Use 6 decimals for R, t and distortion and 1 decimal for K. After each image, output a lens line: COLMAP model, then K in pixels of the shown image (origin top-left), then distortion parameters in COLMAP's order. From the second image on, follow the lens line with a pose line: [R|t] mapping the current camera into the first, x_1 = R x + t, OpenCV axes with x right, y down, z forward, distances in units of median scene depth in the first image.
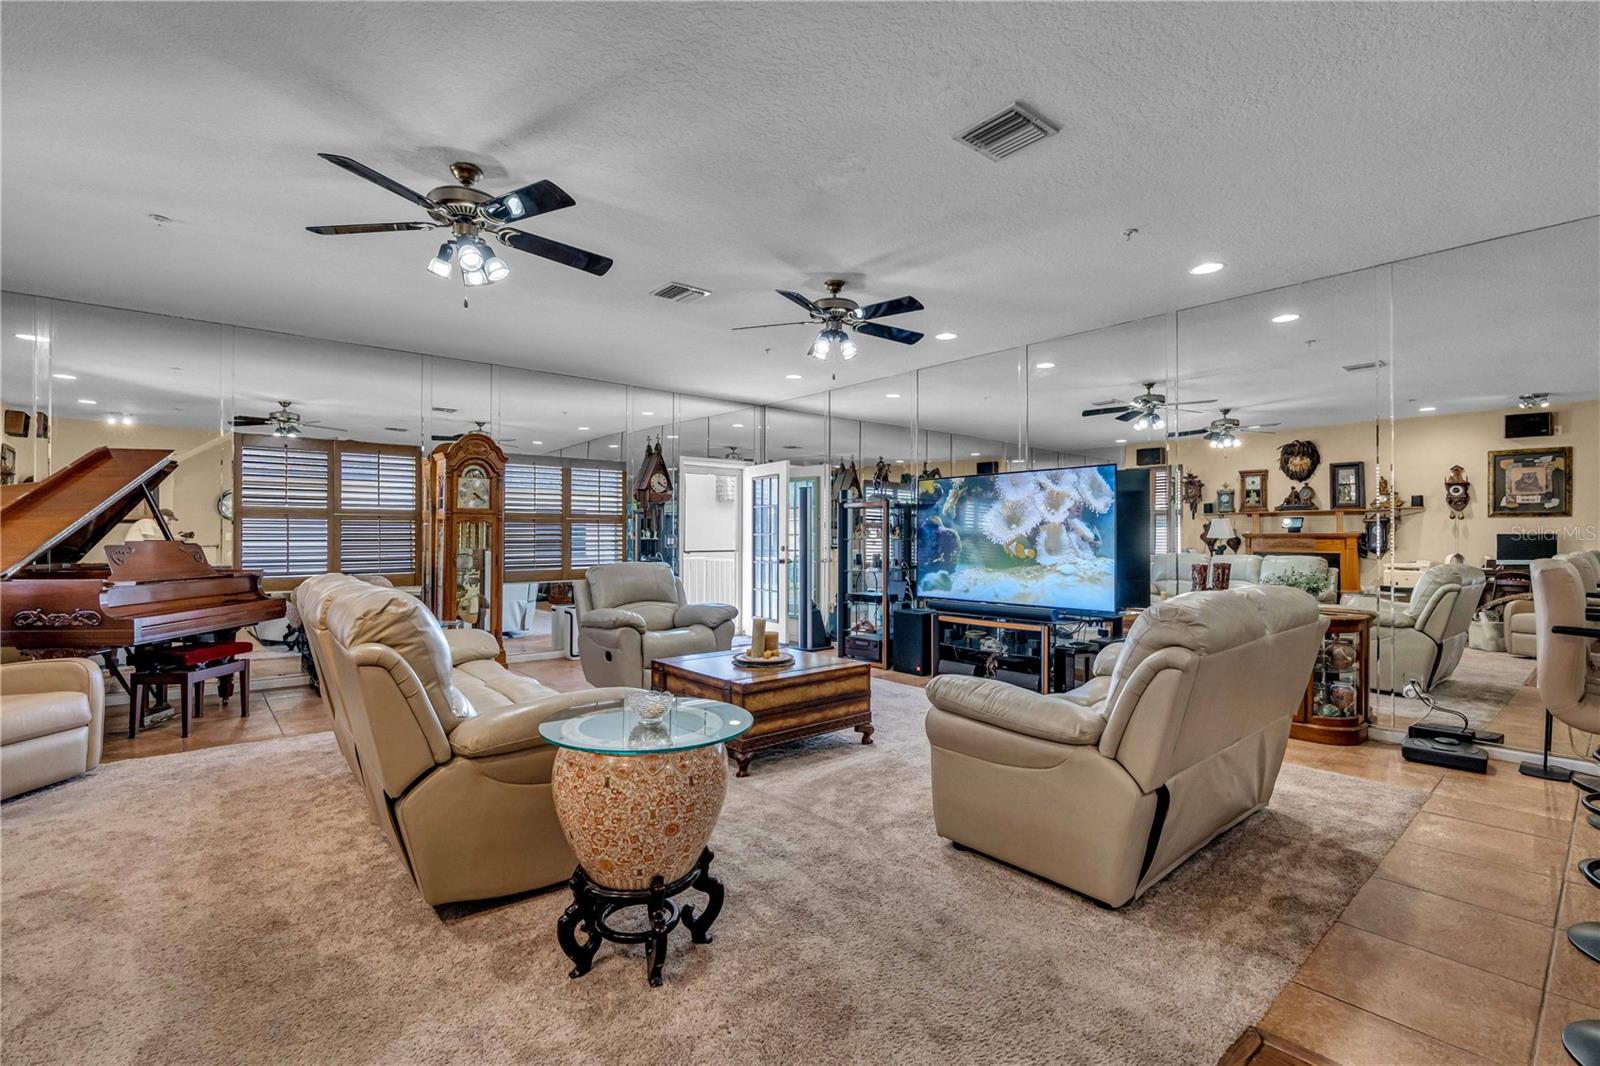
lens RADIAL K [[720.4, 0, 809.3], [0, 720.4, 531.4], [0, 0, 1]] dist [-0.002034, 0.000677]
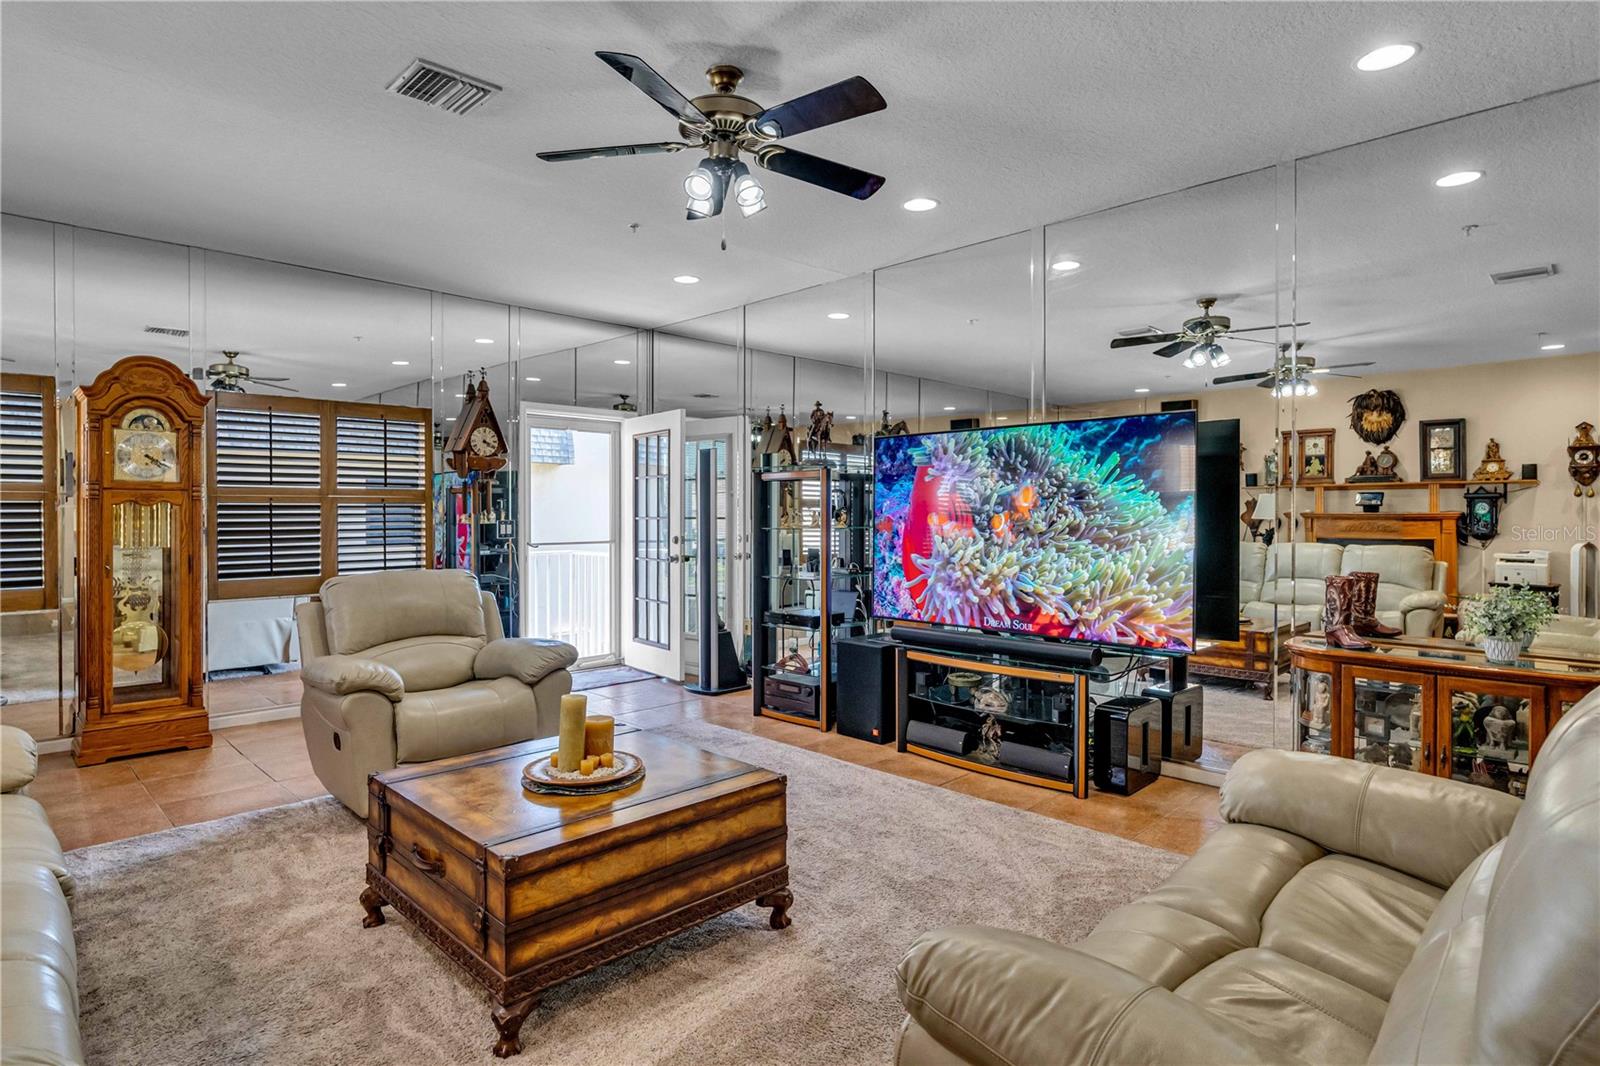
lens RADIAL K [[854.6, 0, 803.3], [0, 854.6, 513.8], [0, 0, 1]] dist [0.002624, 0.000307]
pose [[0.997748, -0.001634, 0.067052, 0.030632], [0.000931, 0.999944, 0.010509, -0.009405], [-0.067066, -0.010423, 0.997694, 0.205626]]
